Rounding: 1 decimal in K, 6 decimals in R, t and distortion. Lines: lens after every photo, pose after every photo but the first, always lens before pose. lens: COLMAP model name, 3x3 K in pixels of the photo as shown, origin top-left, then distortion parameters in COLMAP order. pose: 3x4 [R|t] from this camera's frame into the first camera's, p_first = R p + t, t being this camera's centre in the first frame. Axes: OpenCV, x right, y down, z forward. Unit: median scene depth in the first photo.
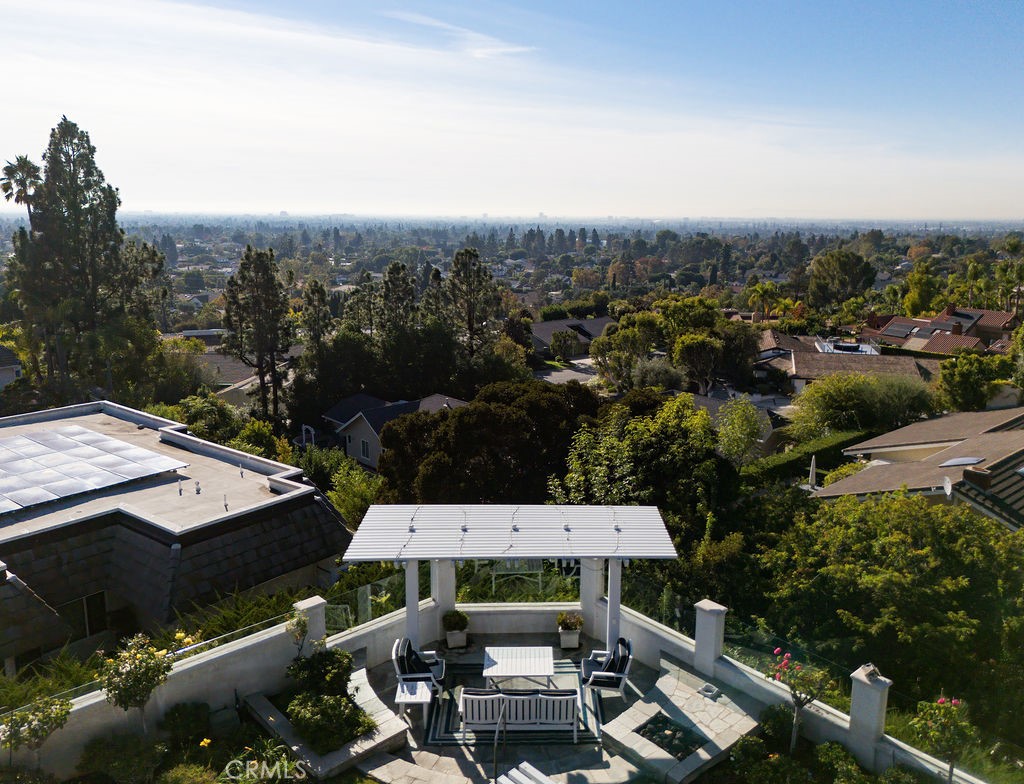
lens RADIAL K [[788.1, 0, 537.5], [0, 788.1, 392.7], [0, 0, 1]] dist [0.080230, -0.065358]
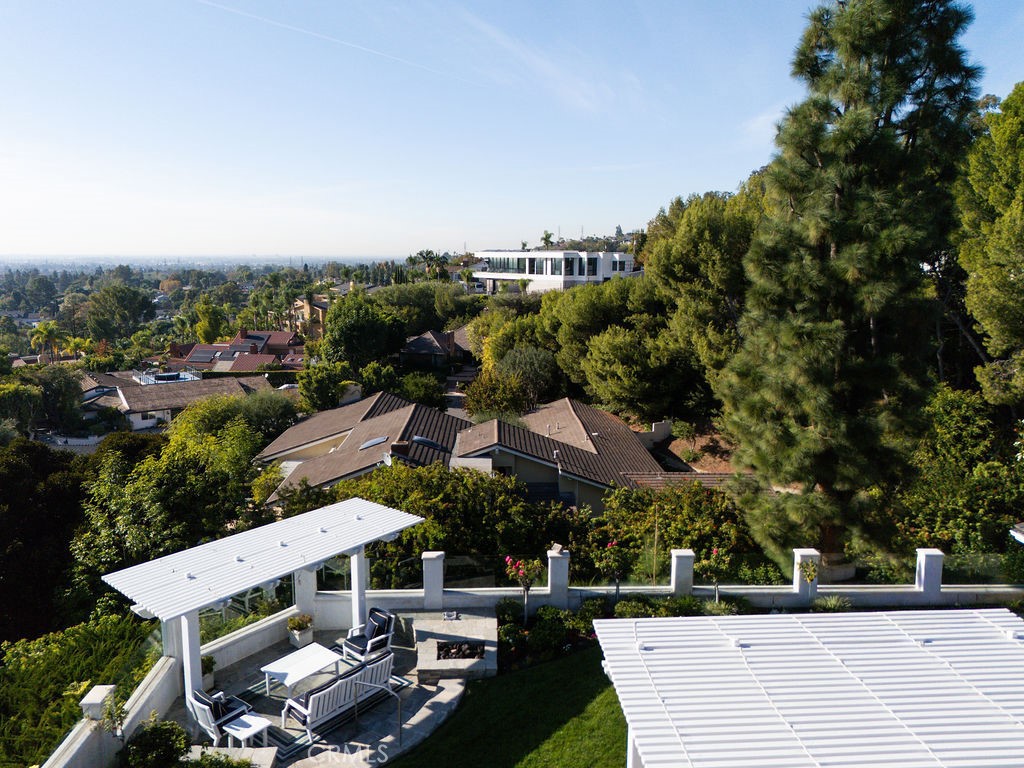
lens RADIAL K [[748.1, 0, 536.5], [0, 748.1, 383.1], [0, 0, 1]] dist [-0.000976, -0.003941]
pose [[0.631664, -0.140072, 0.762483, -0.304655], [0.173306, 0.984164, 0.037224, -0.010097], [-0.755623, 0.108630, 0.645936, 0.038058]]
